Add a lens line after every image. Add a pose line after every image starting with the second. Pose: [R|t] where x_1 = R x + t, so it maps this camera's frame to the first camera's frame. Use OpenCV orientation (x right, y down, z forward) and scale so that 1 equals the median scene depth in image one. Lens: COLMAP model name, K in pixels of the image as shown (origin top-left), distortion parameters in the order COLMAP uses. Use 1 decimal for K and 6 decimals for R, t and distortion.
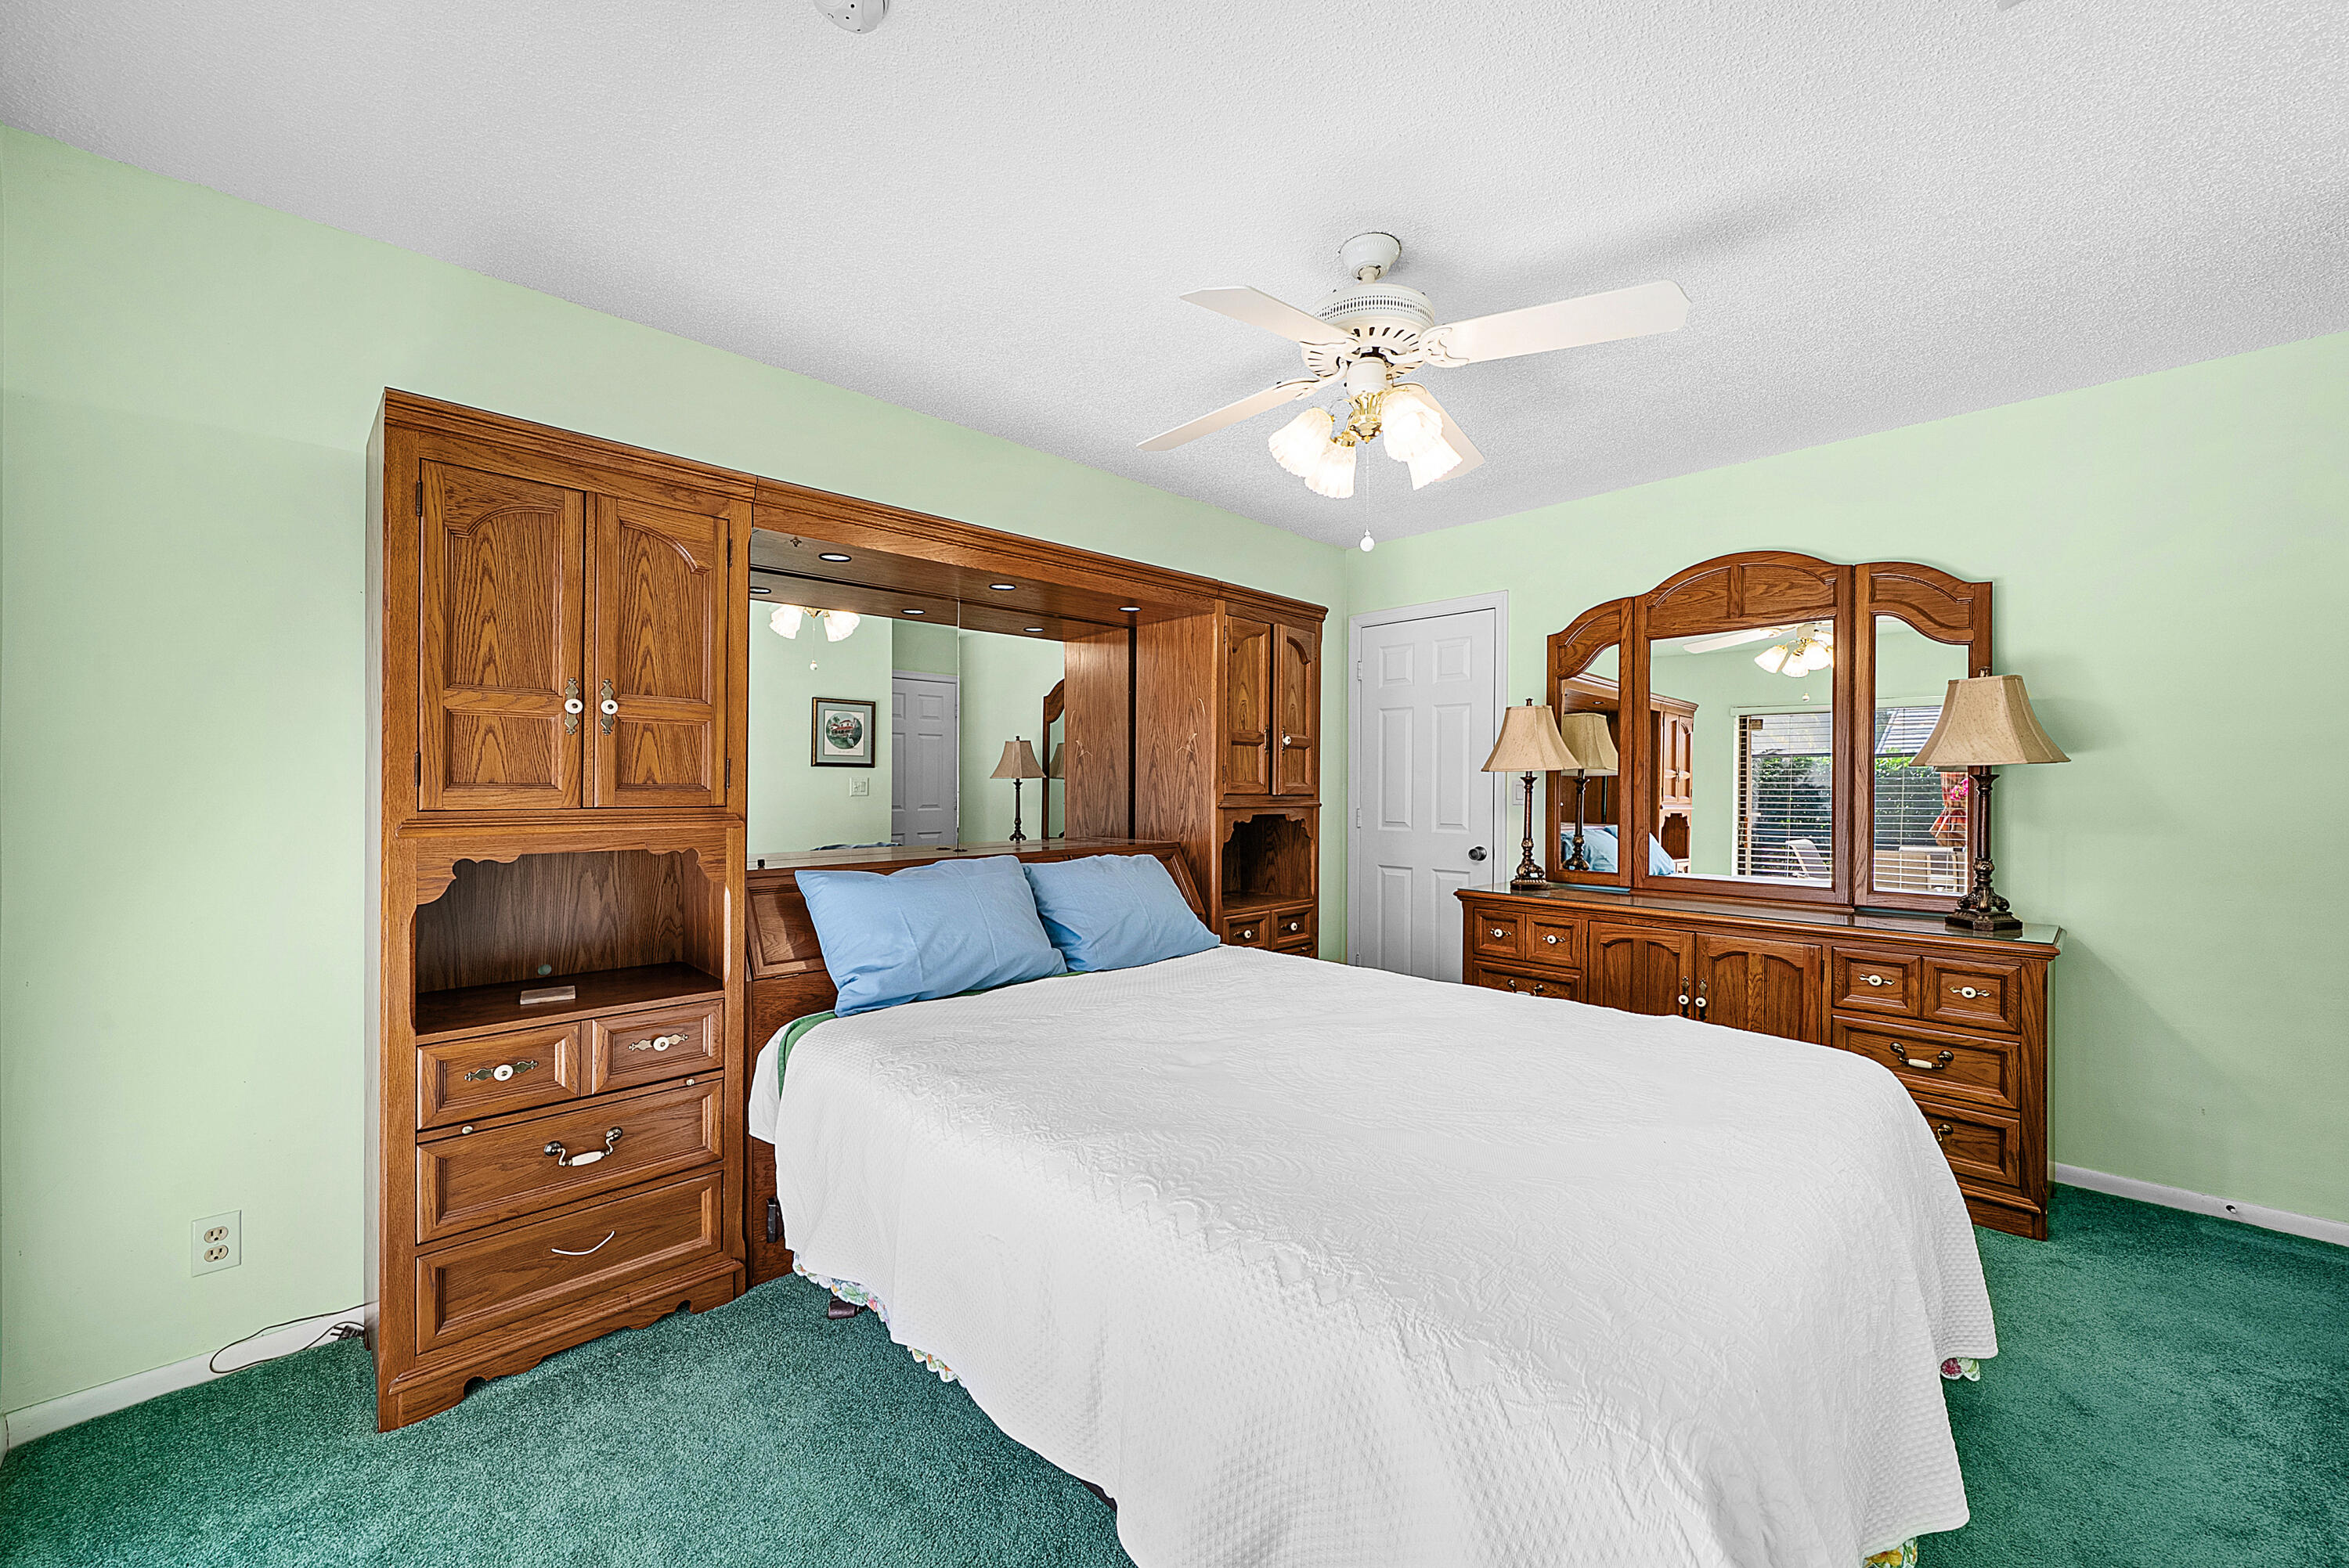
lens RADIAL K [[909.1, 0, 1168.1], [0, 909.1, 794.6], [0, 0, 1]] dist [-0.000086, 0.000005]
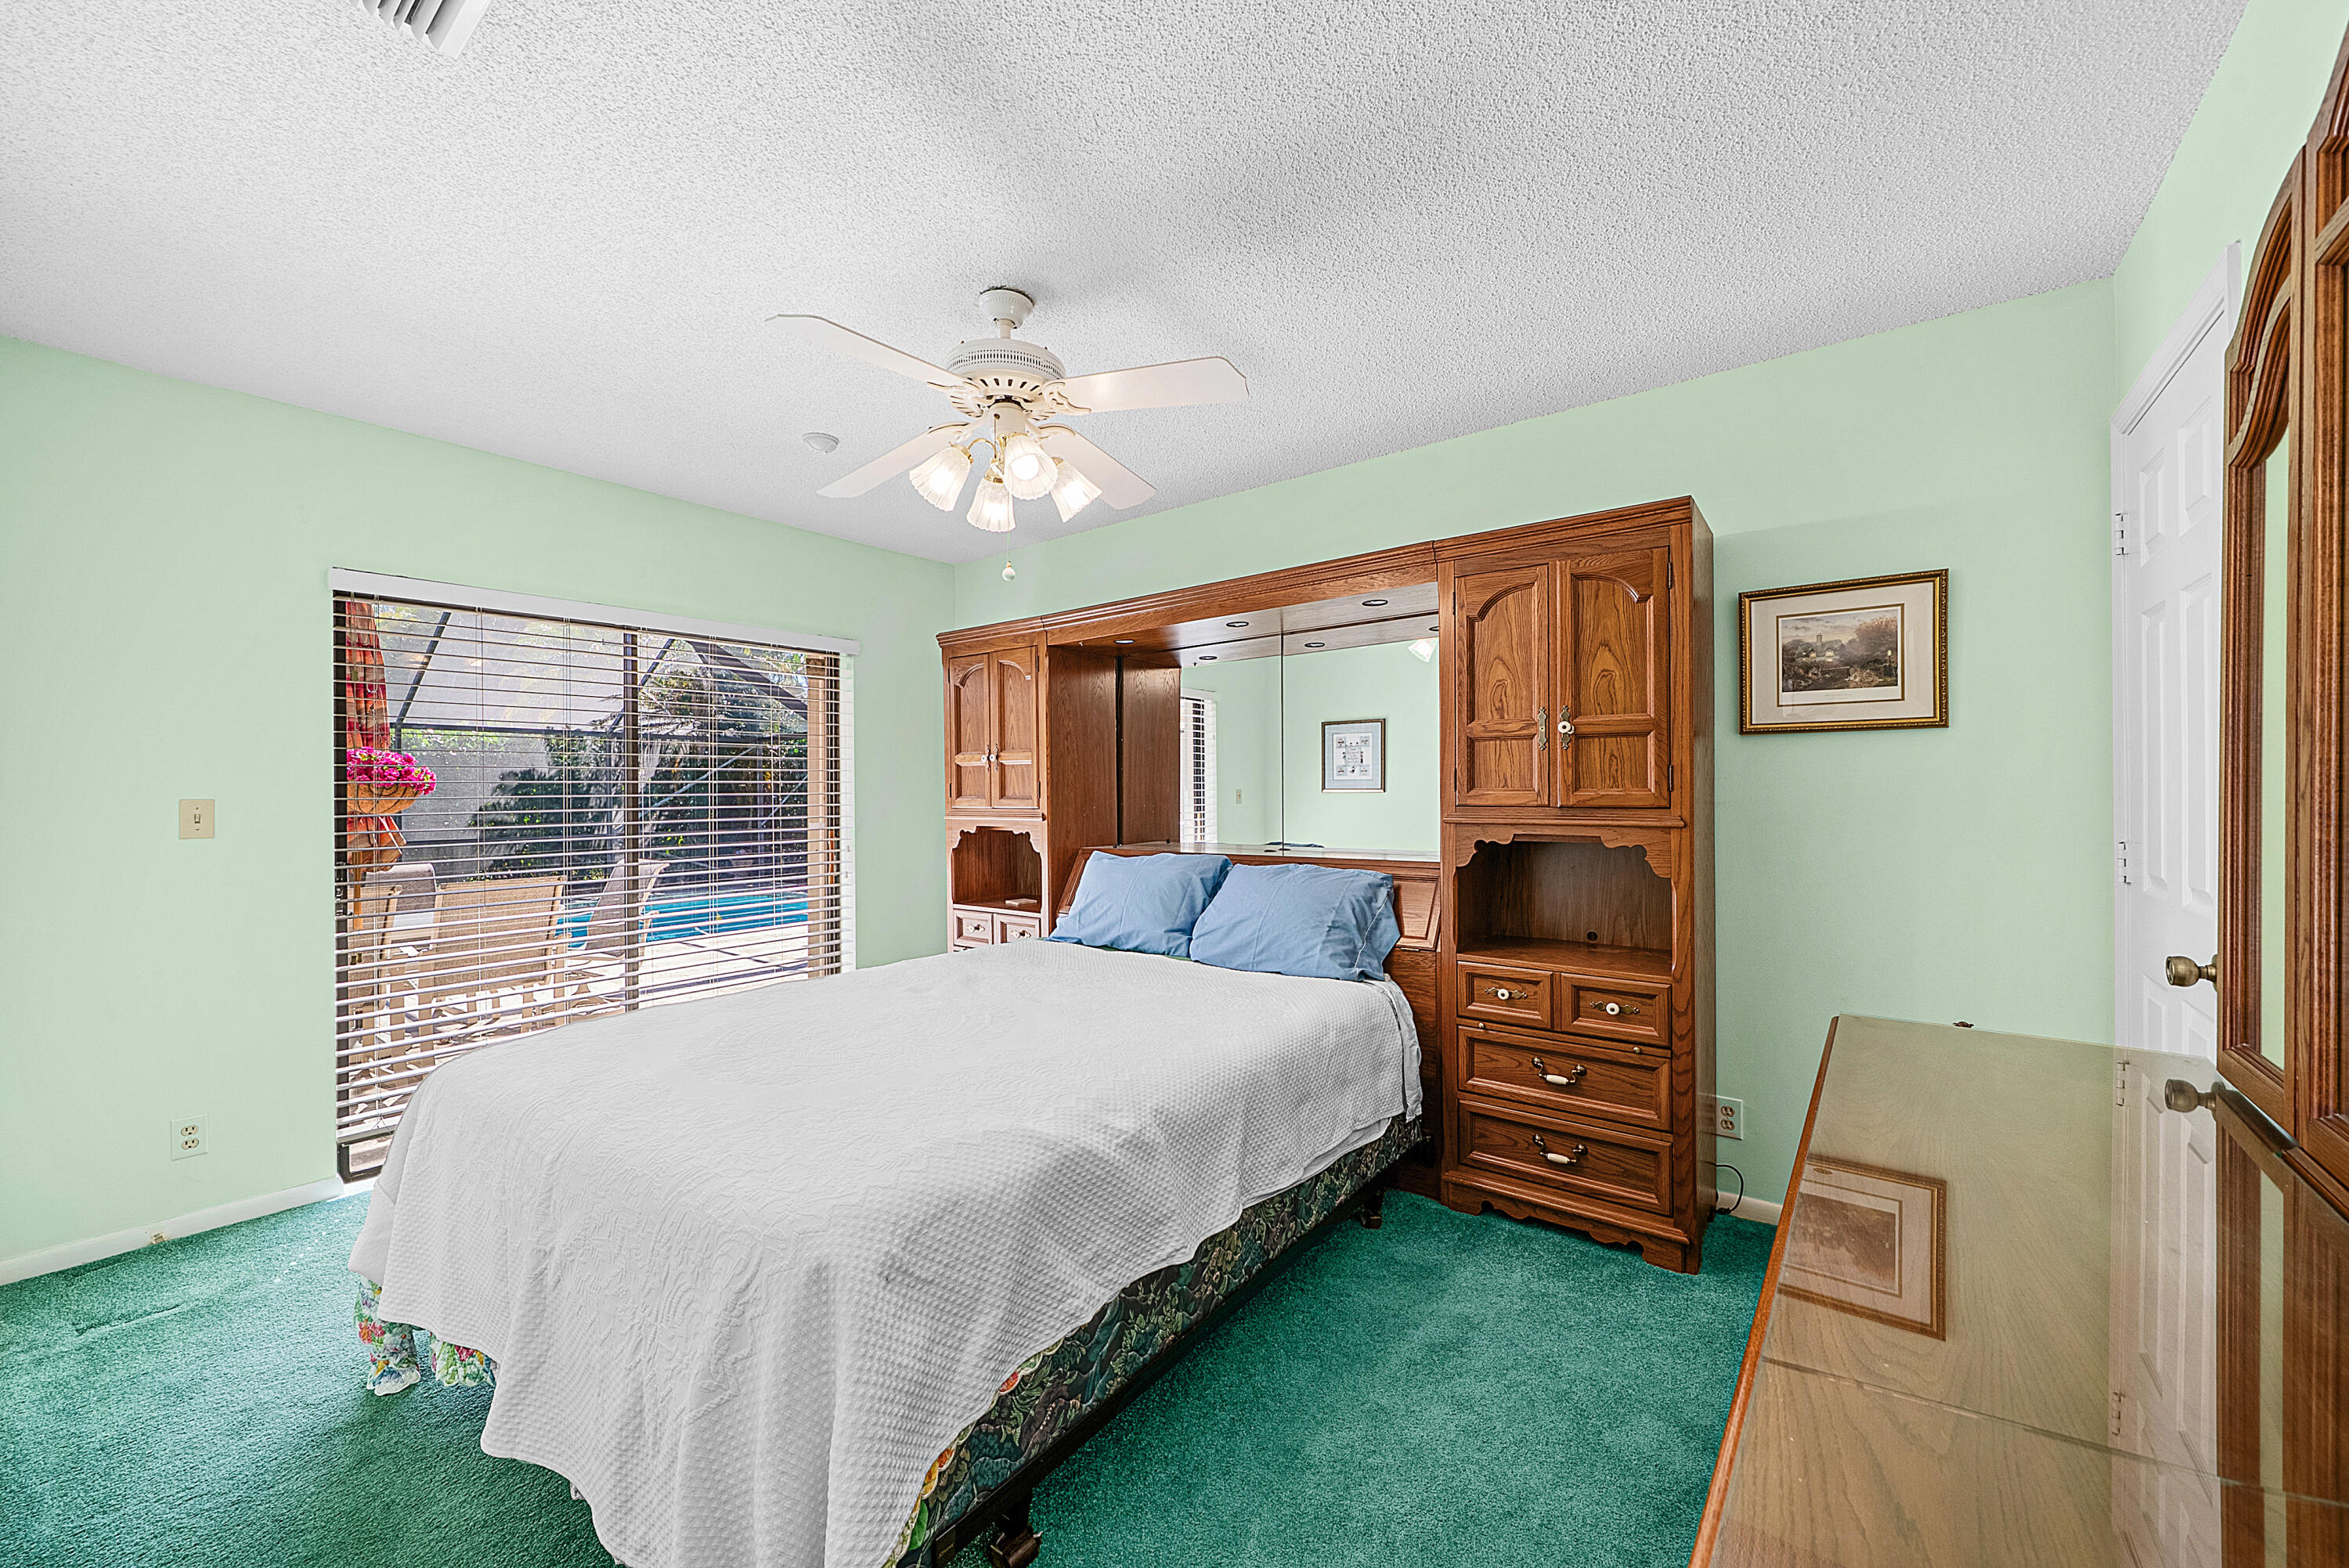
lens RADIAL K [[909.1, 0, 1171.0], [0, 909.1, 784.3], [0, 0, 1]] dist [-0.000086, 0.000005]
pose [[0.129450, -0.012651, -0.991505, 0.799981], [-0.003383, 0.999907, -0.013200, -0.007282], [0.991580, 0.005063, 0.129395, 0.640684]]
